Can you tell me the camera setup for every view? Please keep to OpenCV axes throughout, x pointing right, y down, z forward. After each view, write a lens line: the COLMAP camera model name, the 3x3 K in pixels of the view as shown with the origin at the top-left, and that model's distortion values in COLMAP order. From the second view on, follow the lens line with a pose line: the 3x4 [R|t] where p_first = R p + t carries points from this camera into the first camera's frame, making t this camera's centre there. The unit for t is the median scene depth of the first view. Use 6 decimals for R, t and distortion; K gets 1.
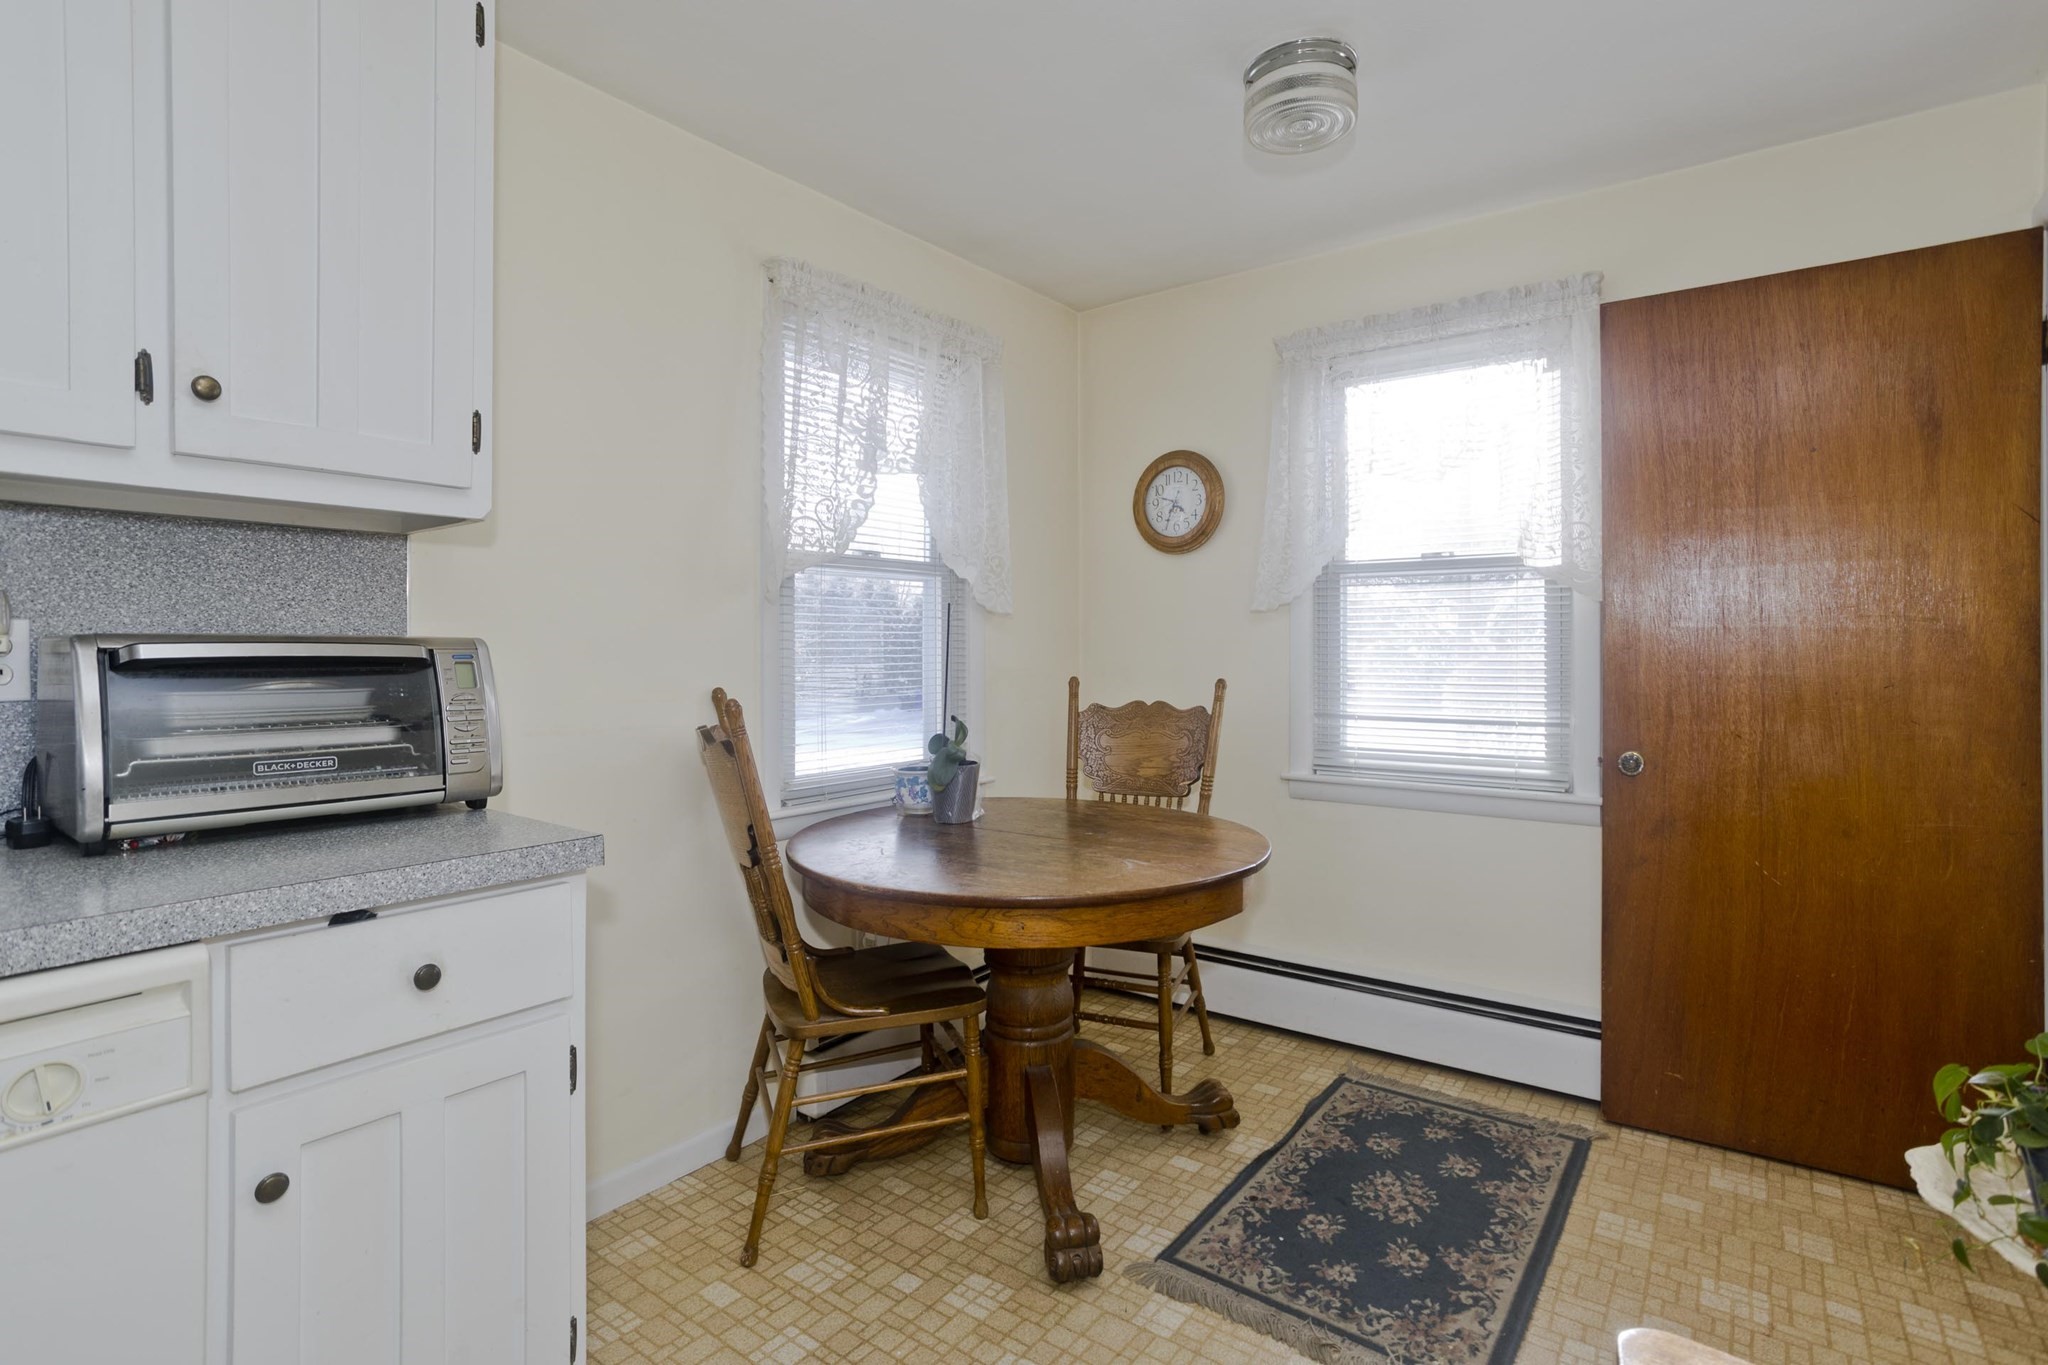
lens RADIAL K [[1016.7, 0, 1022.3], [0, 1016.7, 643.1], [0, 0, 1]] dist [-0.050853, 0.033557]
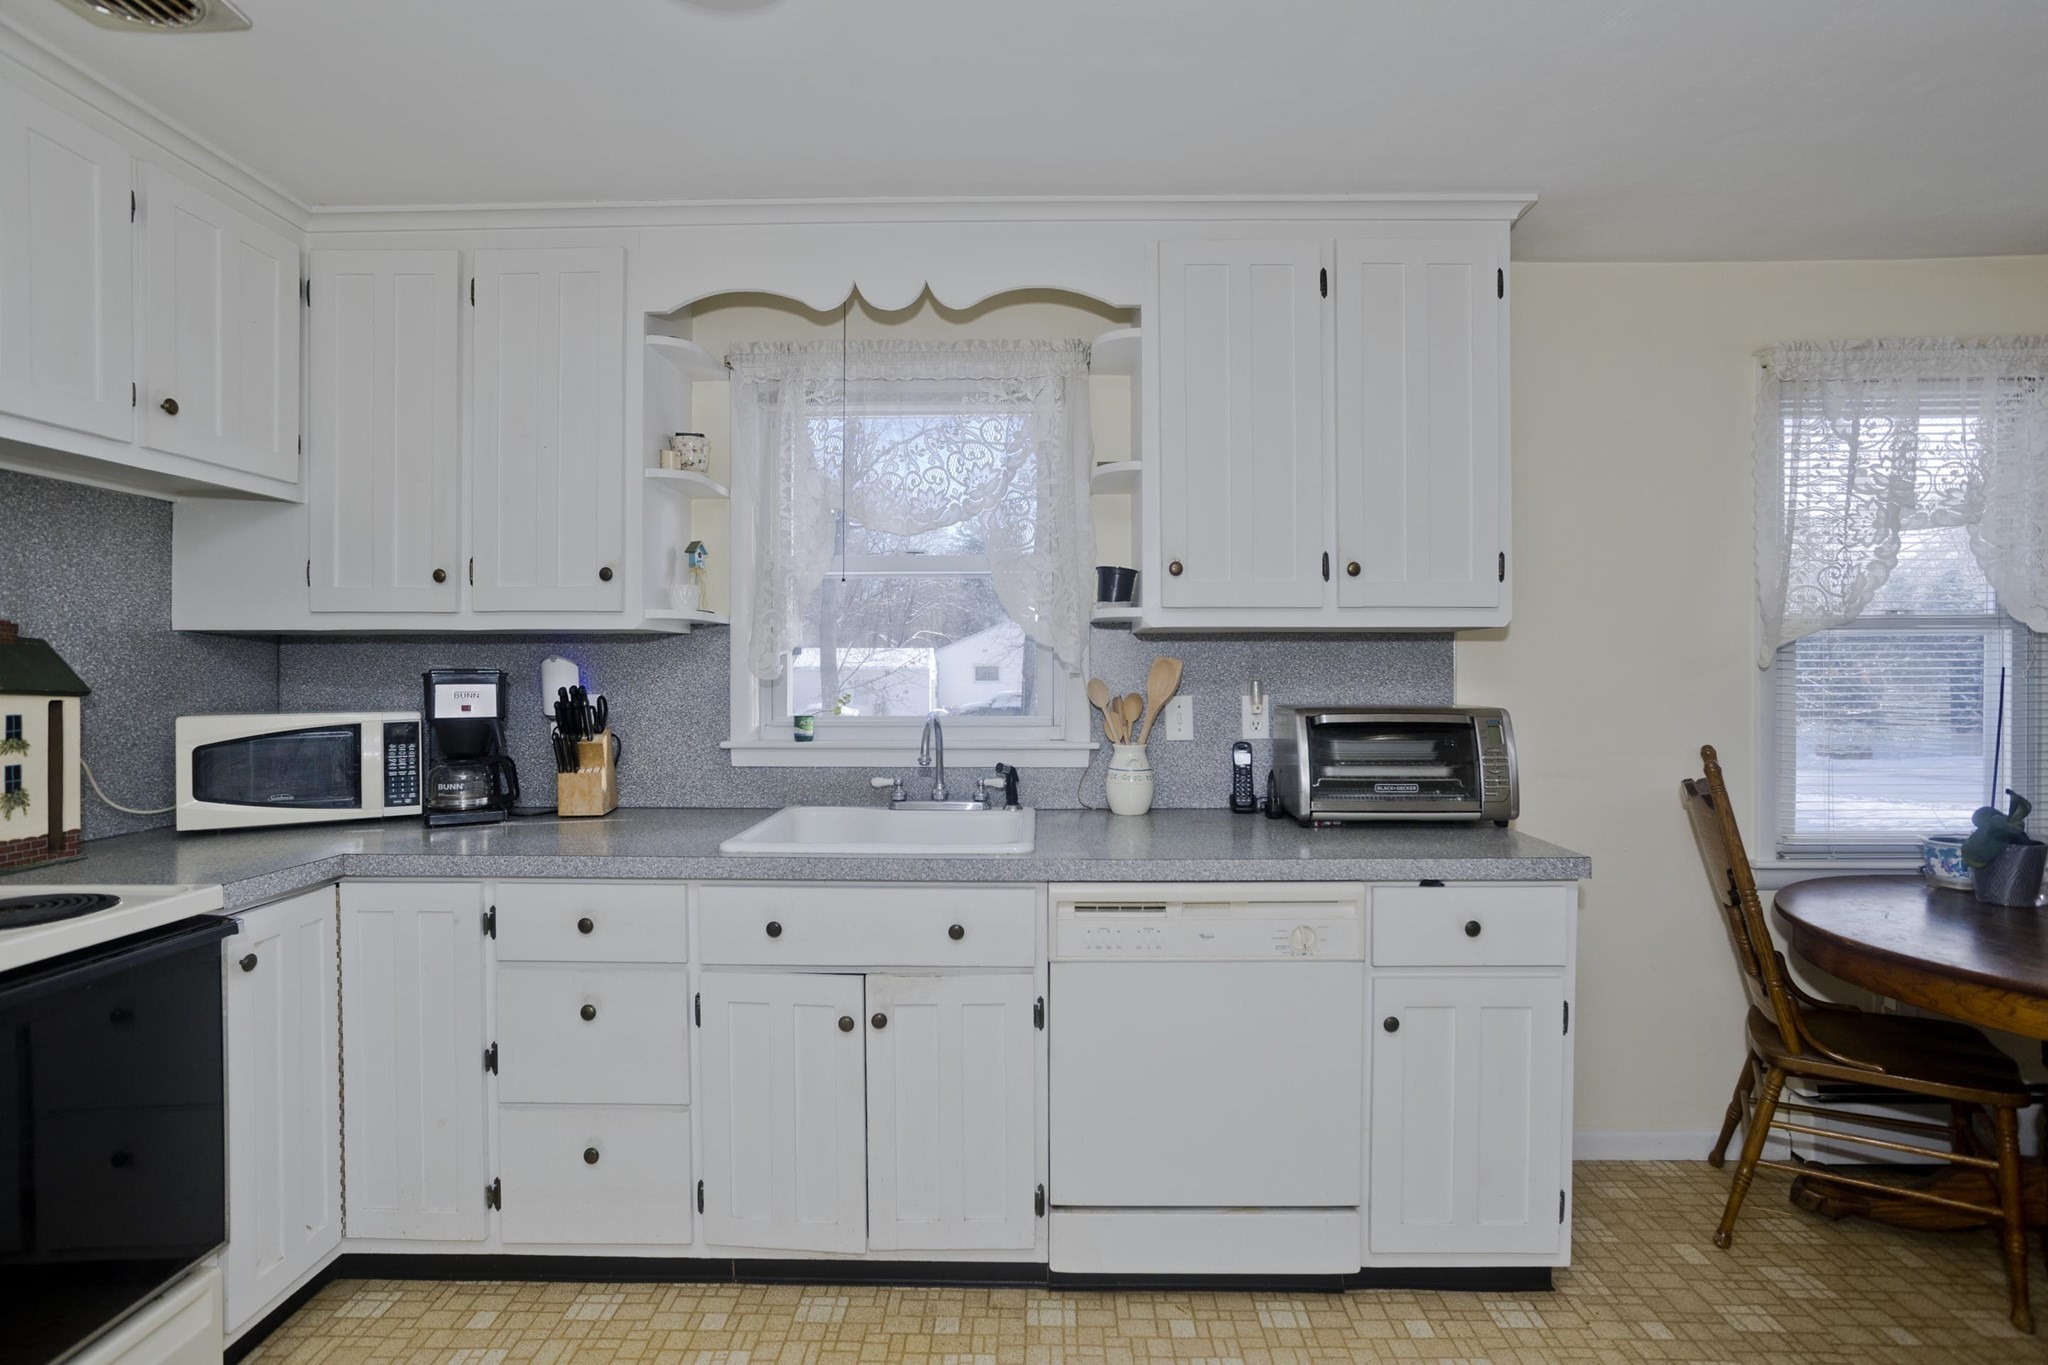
lens RADIAL K [[1010.4, 0, 1035.1], [0, 1010.4, 676.7], [0, 0, 1]] dist [-0.047596, 0.032167]
pose [[0.602026, 0.007080, -0.798445, 0.154681], [0.002229, 0.999942, 0.010547, -0.052766], [0.798474, -0.008130, 0.601975, -0.310249]]
